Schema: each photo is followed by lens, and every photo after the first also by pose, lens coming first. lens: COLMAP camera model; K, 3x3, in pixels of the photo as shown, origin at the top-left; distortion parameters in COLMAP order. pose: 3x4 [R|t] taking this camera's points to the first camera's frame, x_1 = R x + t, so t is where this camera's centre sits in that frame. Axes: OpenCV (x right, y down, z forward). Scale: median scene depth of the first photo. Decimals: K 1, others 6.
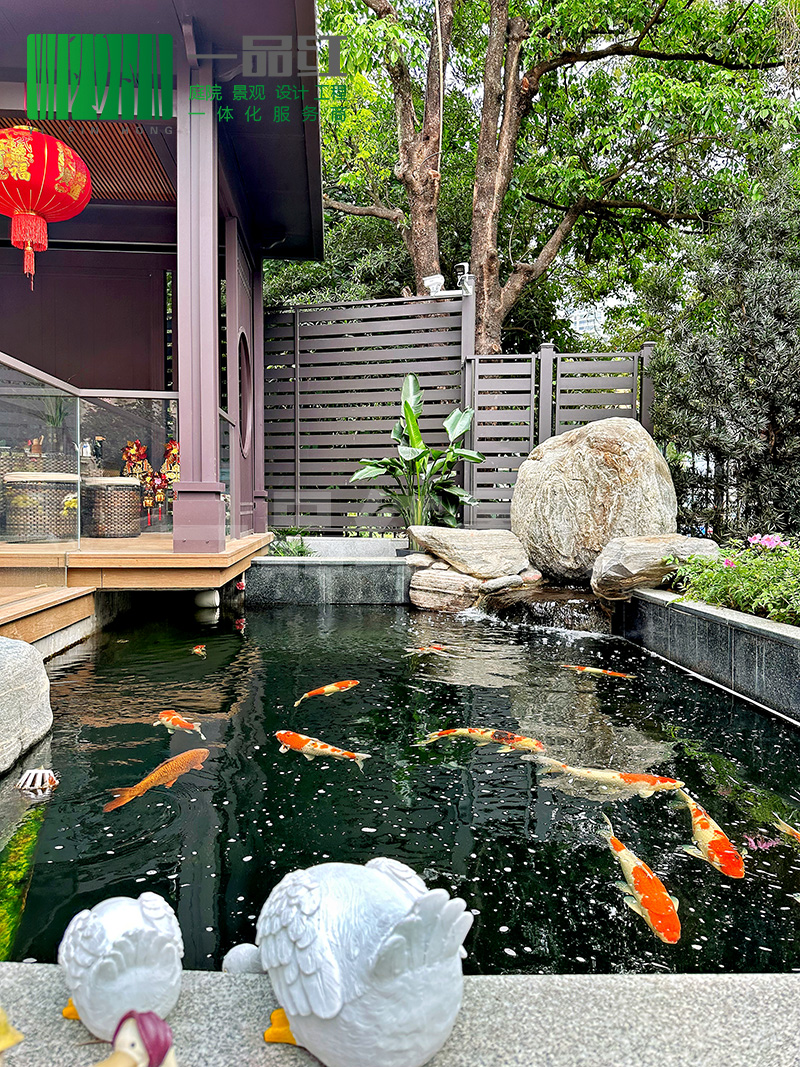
lens RADIAL K [[763.1, 0, 398.1], [0, 763.1, 534.7], [0, 0, 1]] dist [0.007603, -0.002535]
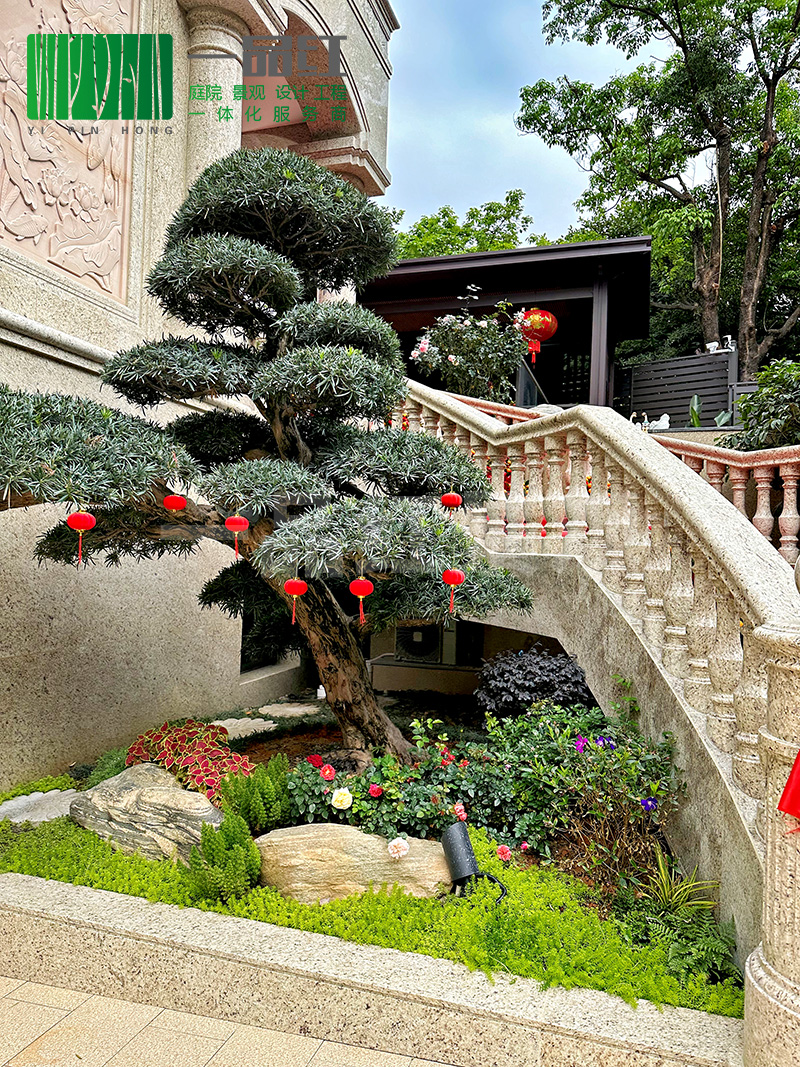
lens RADIAL K [[763.1, 0, 399.1], [0, 763.1, 533.7], [0, 0, 1]] dist [0.007603, -0.002535]
pose [[0.923014, 0.013250, -0.384539, 0.057820], [-0.043555, 0.996581, -0.070207, 0.255315], [0.382294, 0.081551, 0.920435, -0.855711]]
